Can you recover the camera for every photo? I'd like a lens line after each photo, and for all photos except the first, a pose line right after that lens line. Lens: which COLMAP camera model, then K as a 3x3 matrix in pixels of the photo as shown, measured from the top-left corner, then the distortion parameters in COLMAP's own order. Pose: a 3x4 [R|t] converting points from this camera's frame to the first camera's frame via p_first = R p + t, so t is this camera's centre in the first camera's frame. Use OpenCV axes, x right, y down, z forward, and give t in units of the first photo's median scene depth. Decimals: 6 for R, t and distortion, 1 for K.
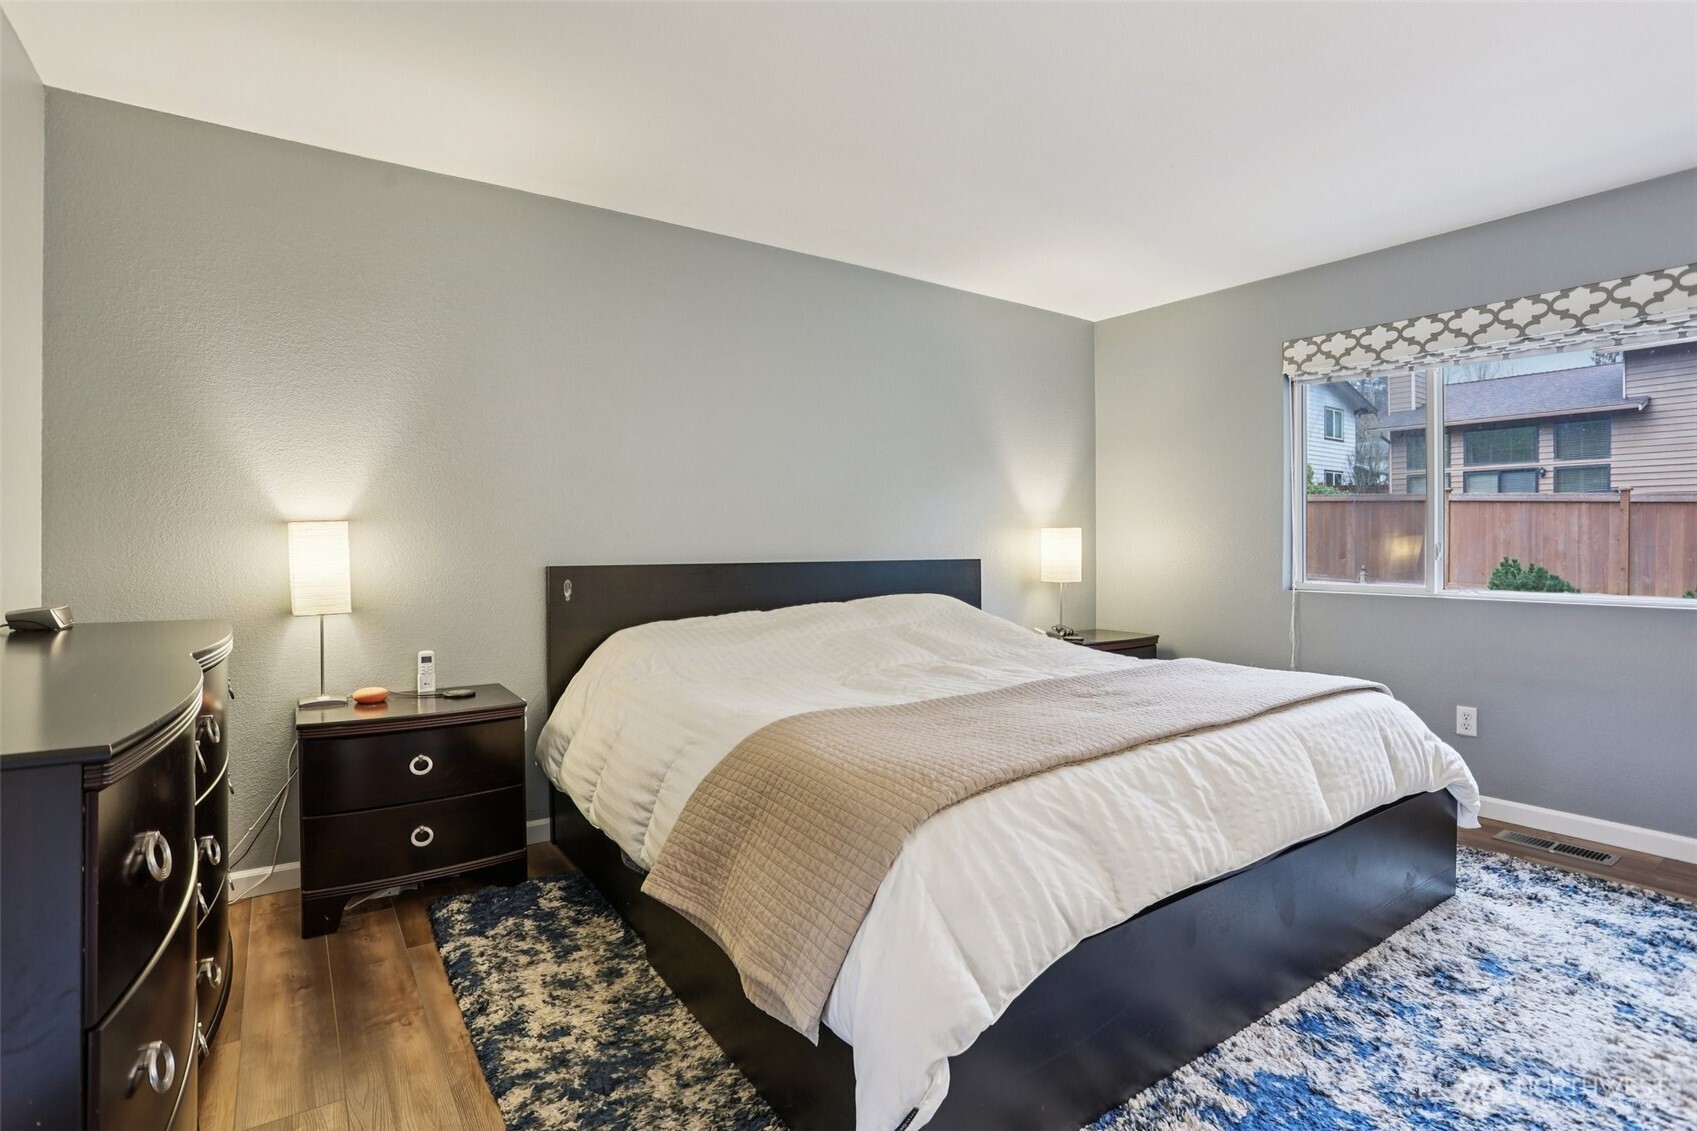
lens RADIAL K [[824.8, 0, 854.7], [0, 824.8, 548.0], [0, 0, 1]] dist [-0.021082, 0.004560]
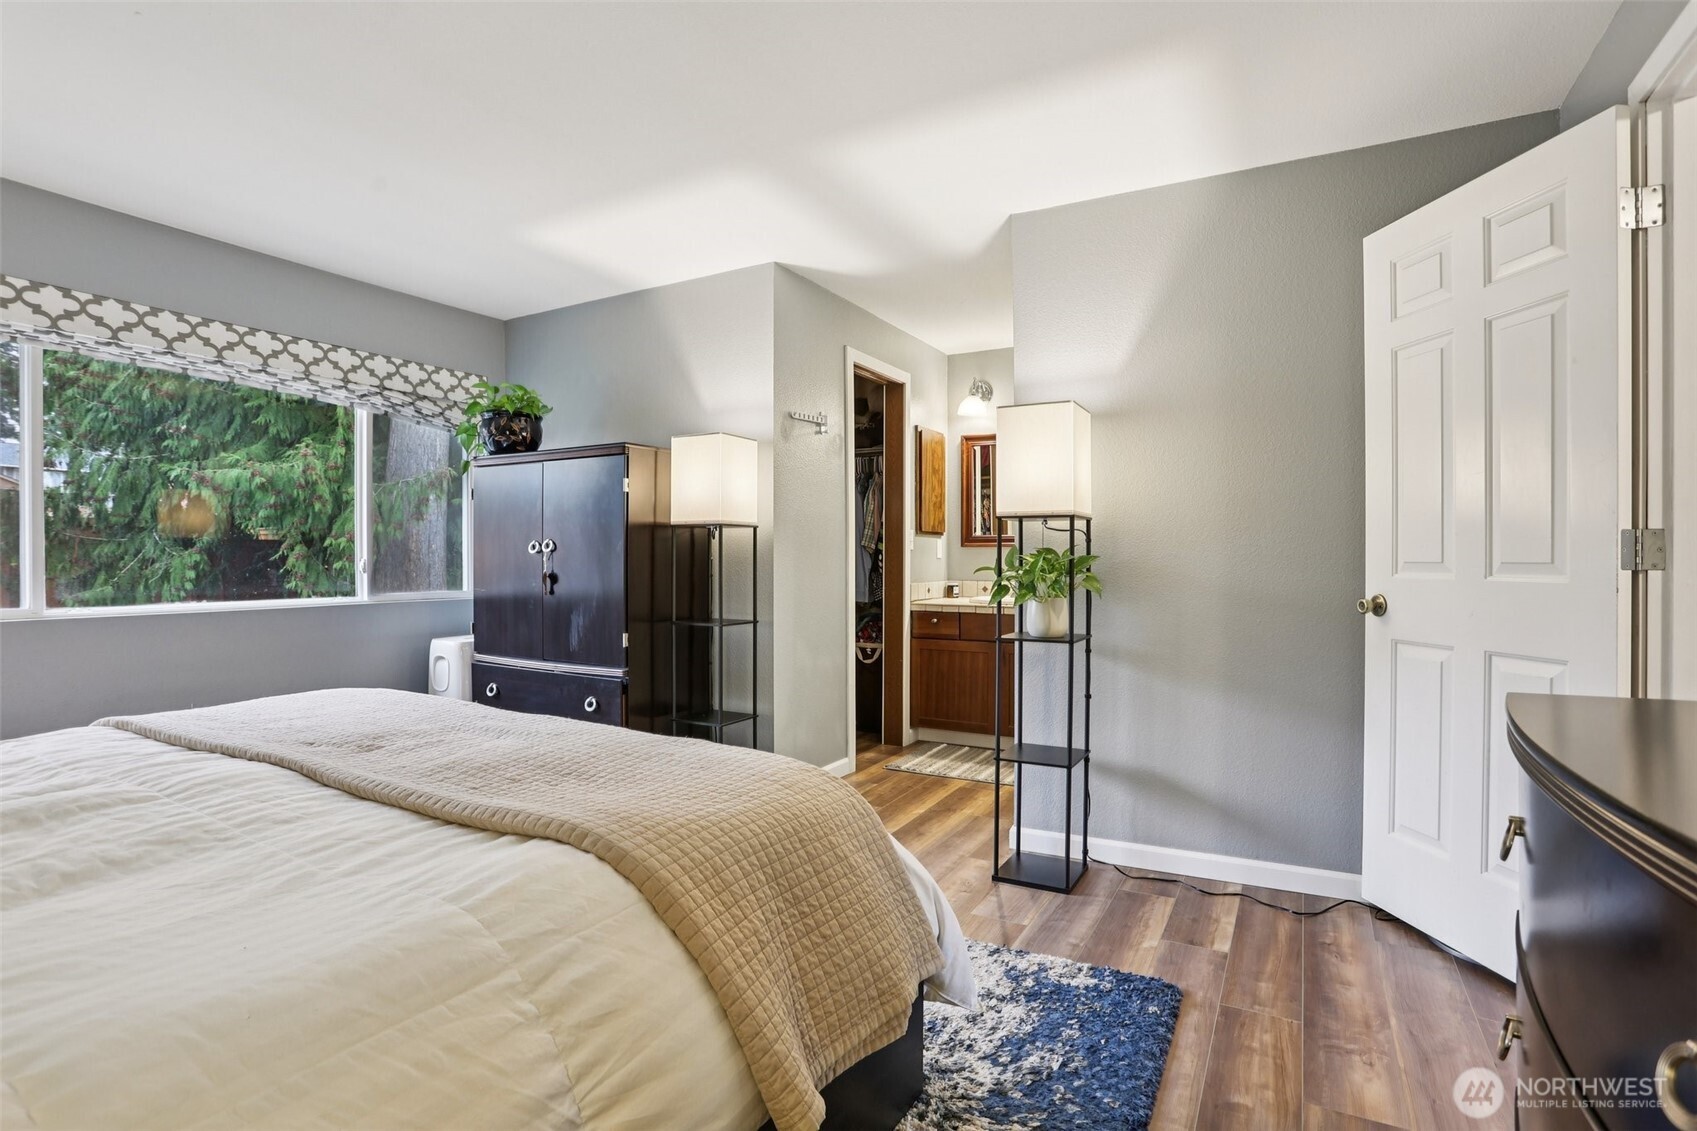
lens RADIAL K [[824.8, 0, 865.2], [0, 824.8, 562.6], [0, 0, 1]] dist [-0.021082, 0.004560]
pose [[-0.458861, -0.011486, 0.888434, -0.742067], [0.005322, 0.999863, 0.015676, -0.013736], [-0.888492, 0.011921, -0.458737, 1.115830]]
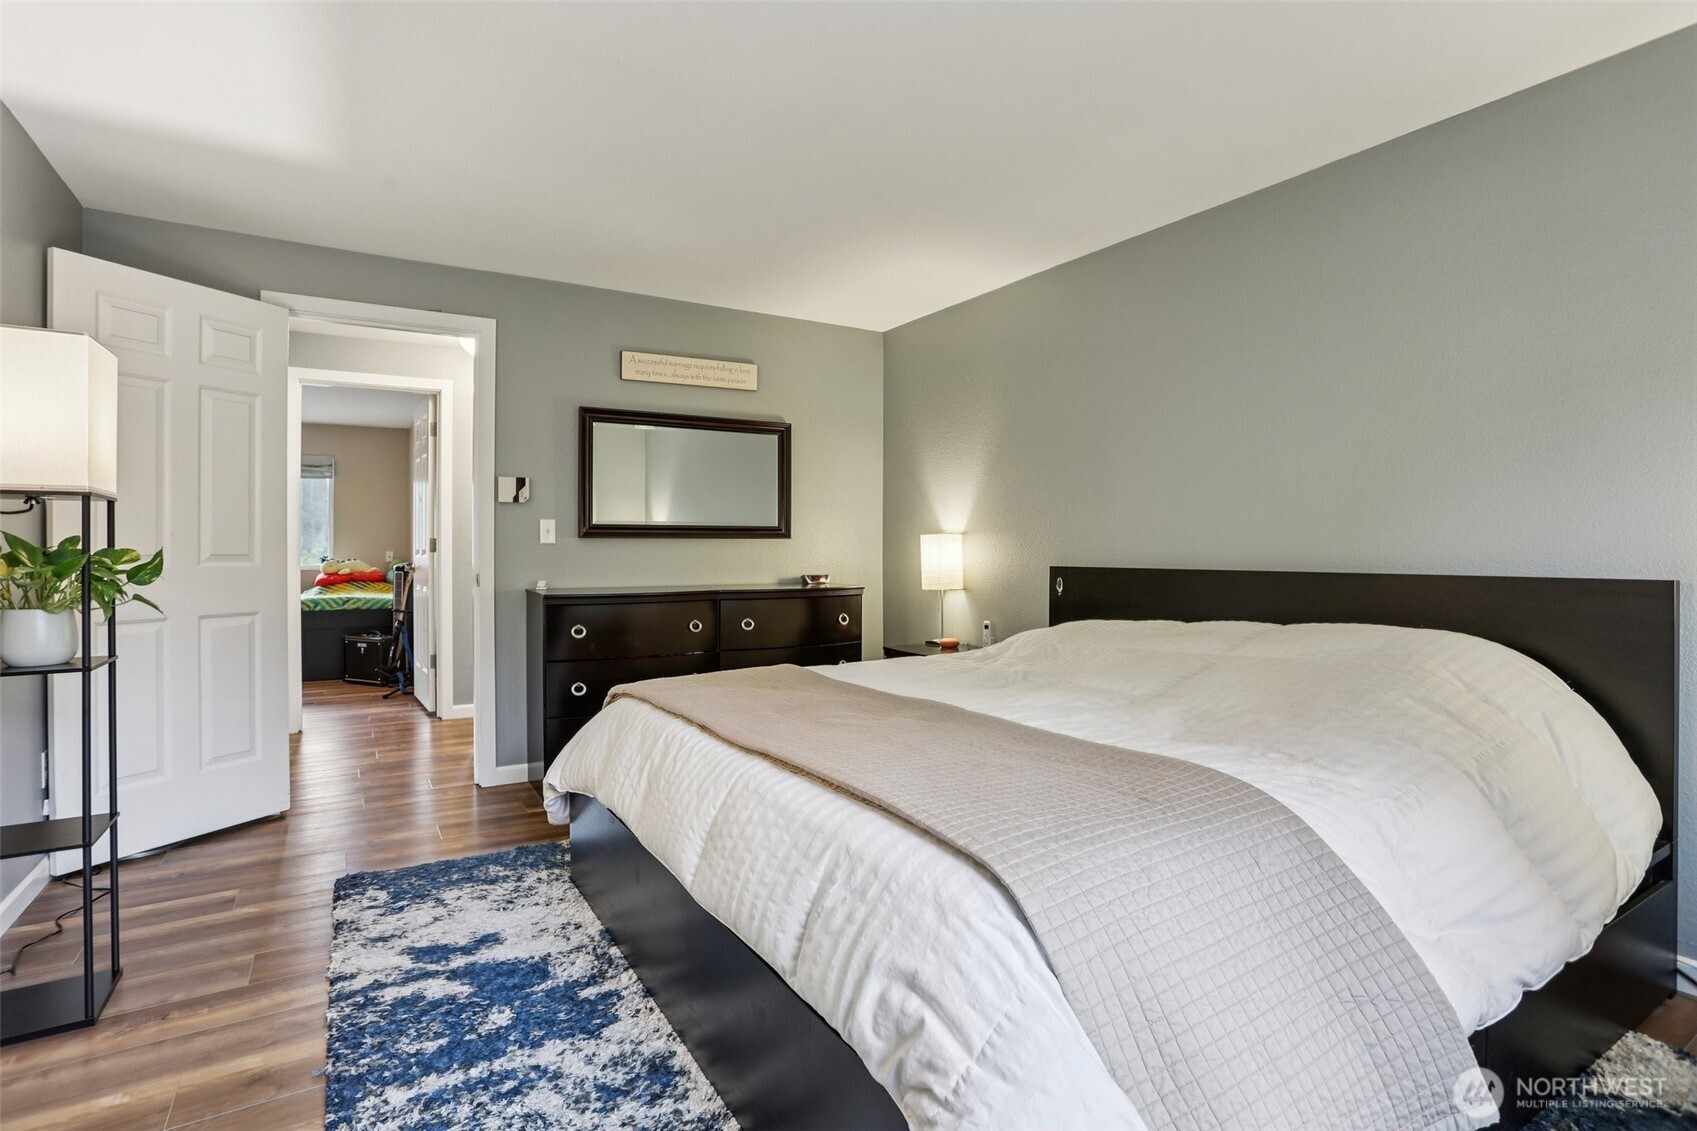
lens RADIAL K [[824.8, 0, 844.8], [0, 824.8, 555.0], [0, 0, 1]] dist [-0.021082, 0.004560]
pose [[-0.063750, 0.008457, -0.997930, 1.401038], [-0.007168, 0.999934, 0.008932, -0.006326], [0.997940, 0.007722, -0.063685, 1.210405]]
